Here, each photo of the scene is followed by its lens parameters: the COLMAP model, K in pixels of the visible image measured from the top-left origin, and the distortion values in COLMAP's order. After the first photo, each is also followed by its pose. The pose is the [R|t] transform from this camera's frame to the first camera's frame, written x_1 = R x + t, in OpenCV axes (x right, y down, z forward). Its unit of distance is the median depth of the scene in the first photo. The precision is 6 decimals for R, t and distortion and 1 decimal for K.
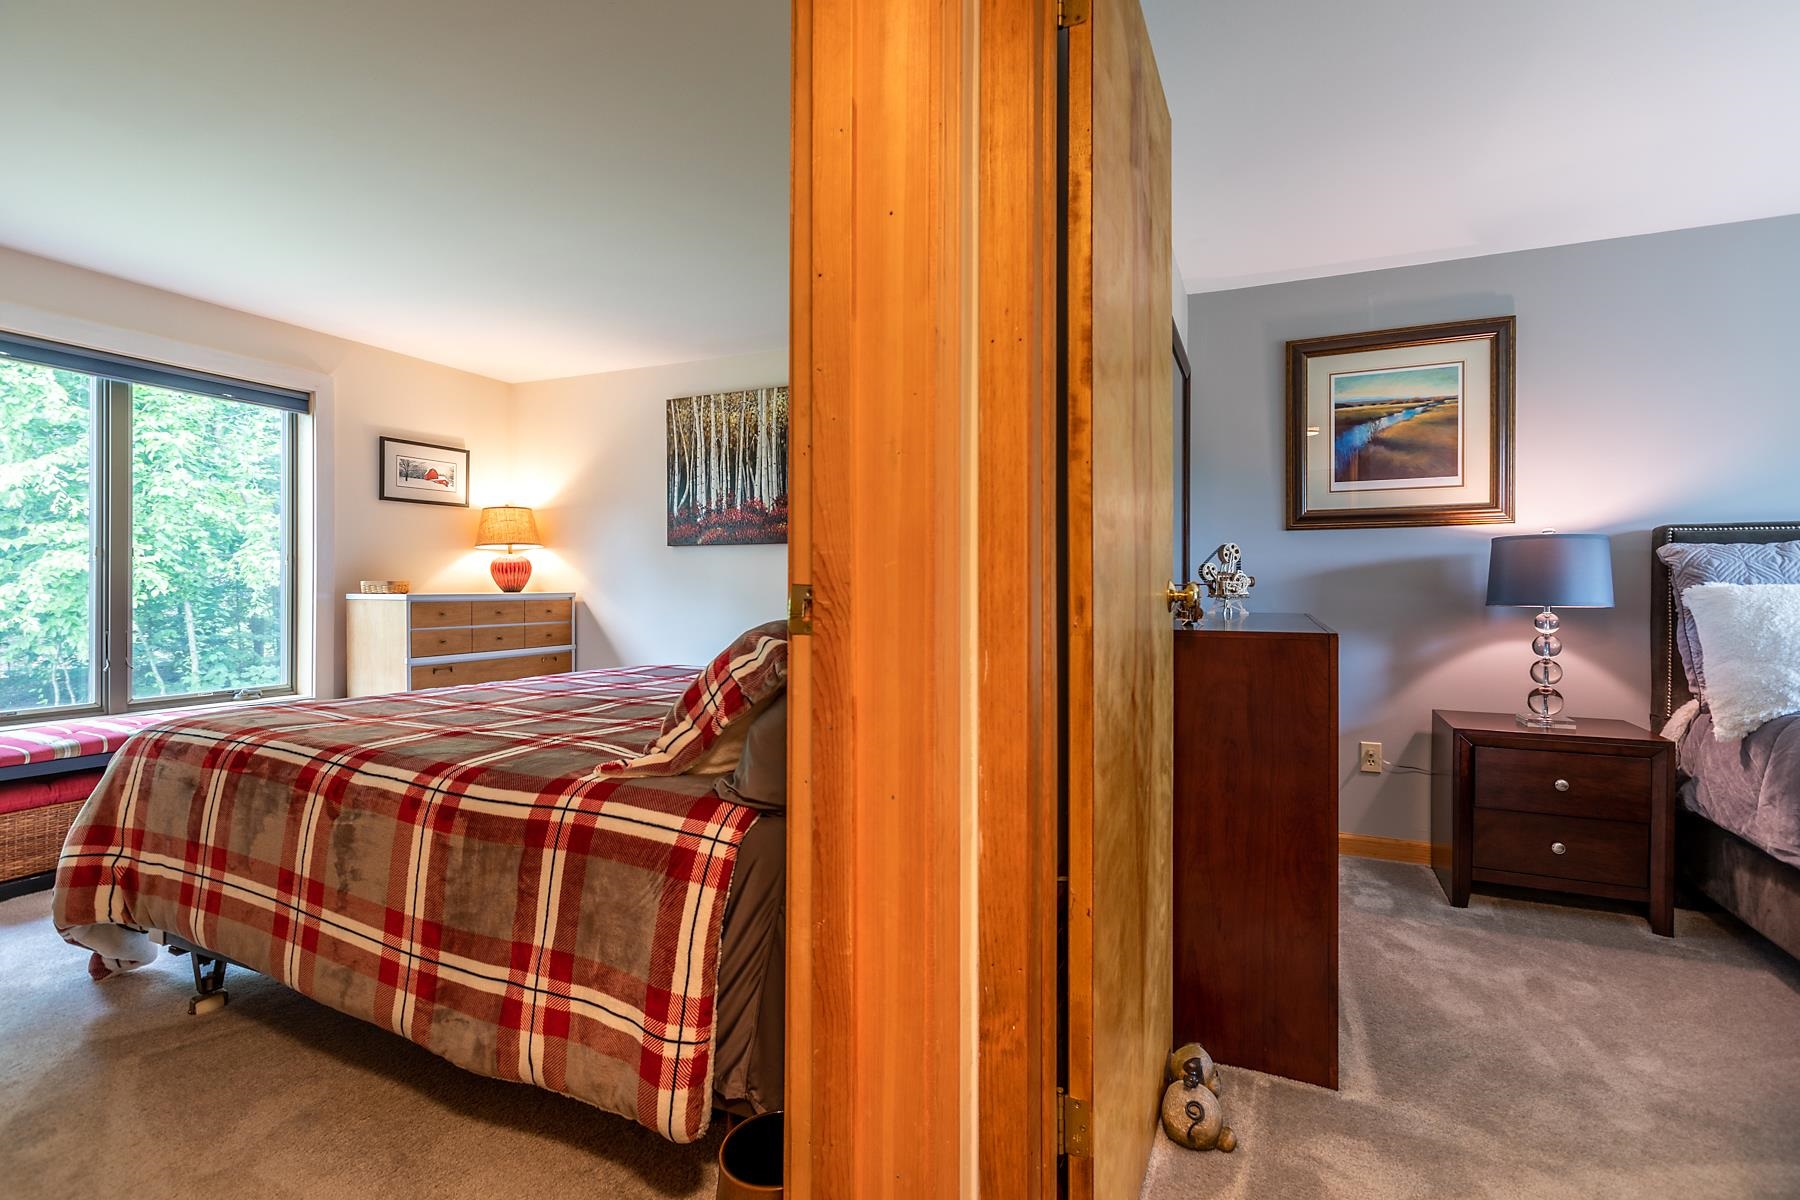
lens RADIAL K [[832.2, 0, 909.8], [0, 832.2, 587.7], [0, 0, 1]] dist [0.005325, -0.002111]
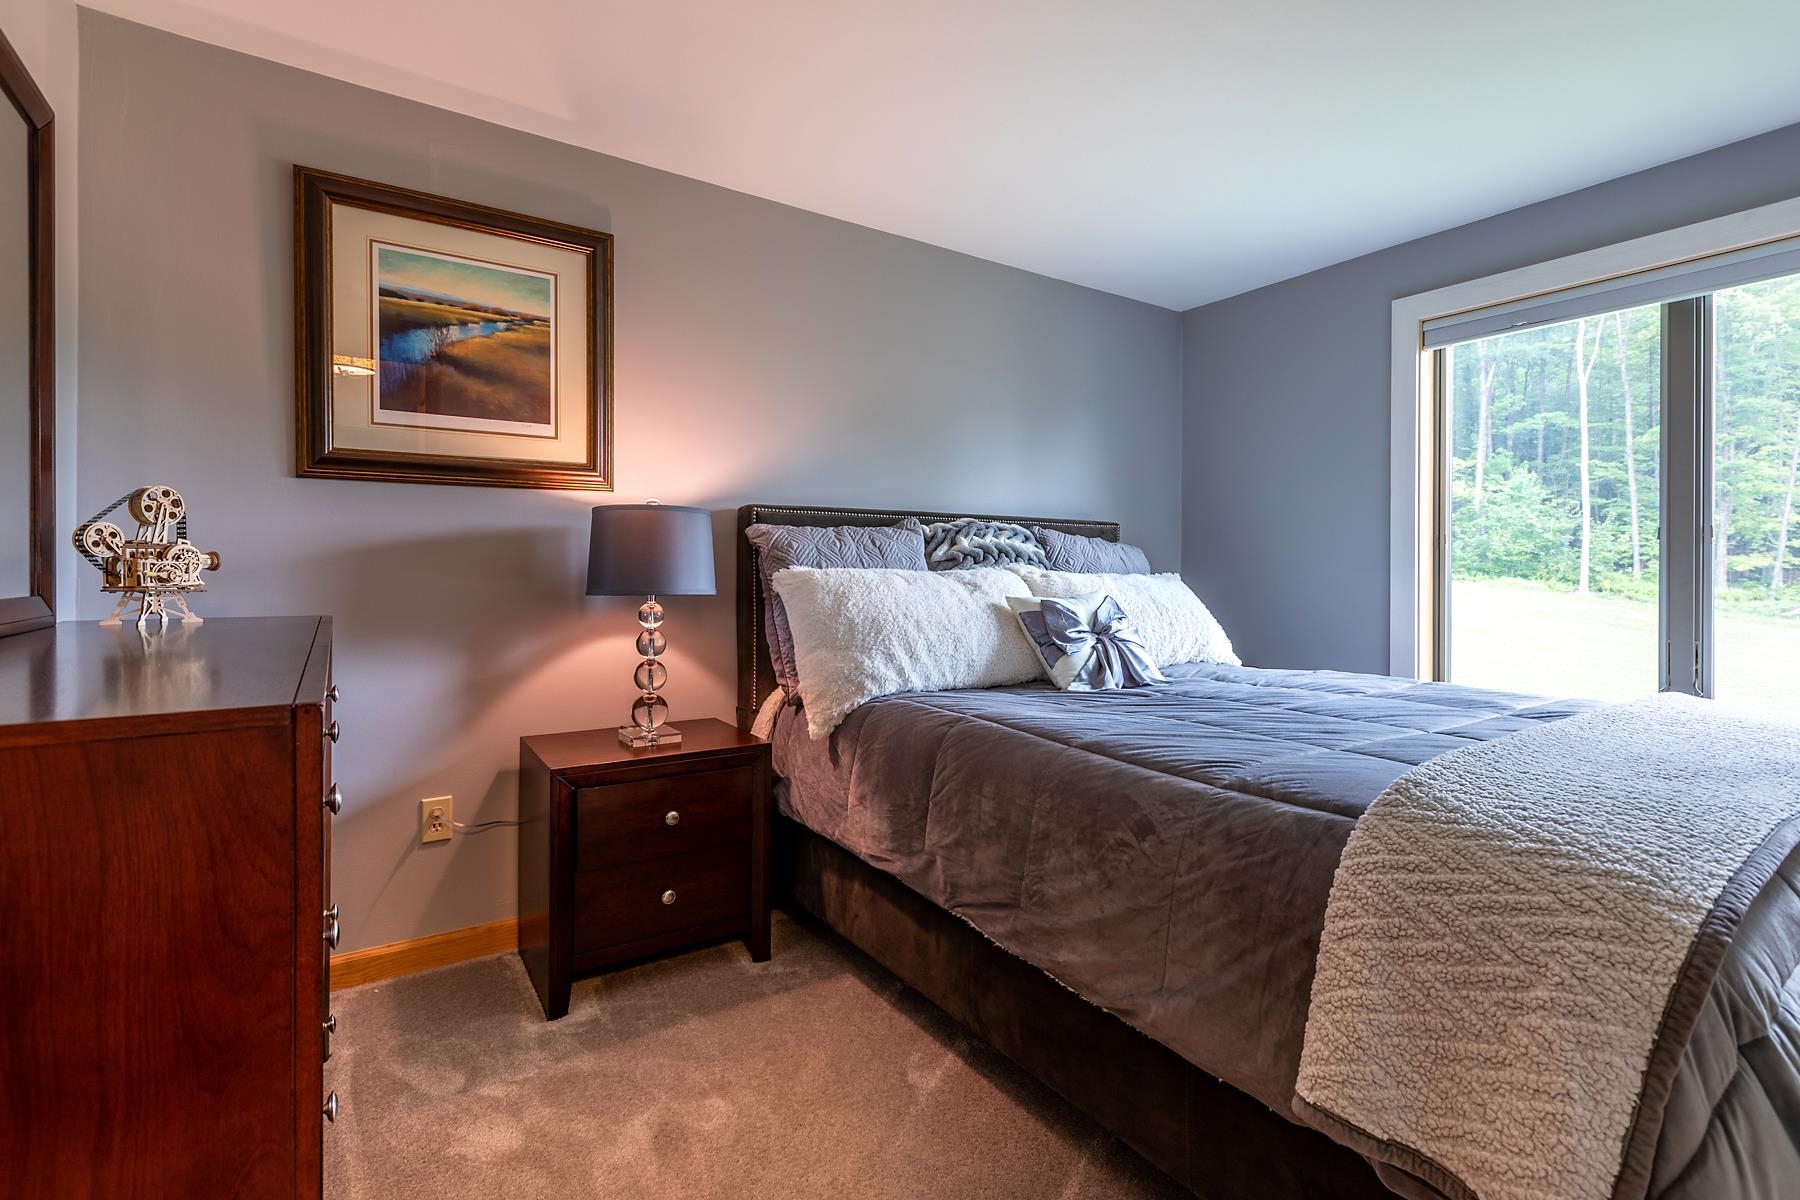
lens RADIAL K [[832.2, 0, 895.3], [0, 832.2, 575.3], [0, 0, 1]] dist [0.005325, -0.002111]
pose [[0.542364, -0.006004, 0.840122, 0.209910], [-0.000948, 0.999969, 0.007759, -0.002910], [-0.840143, -0.005004, 0.542342, 0.358417]]
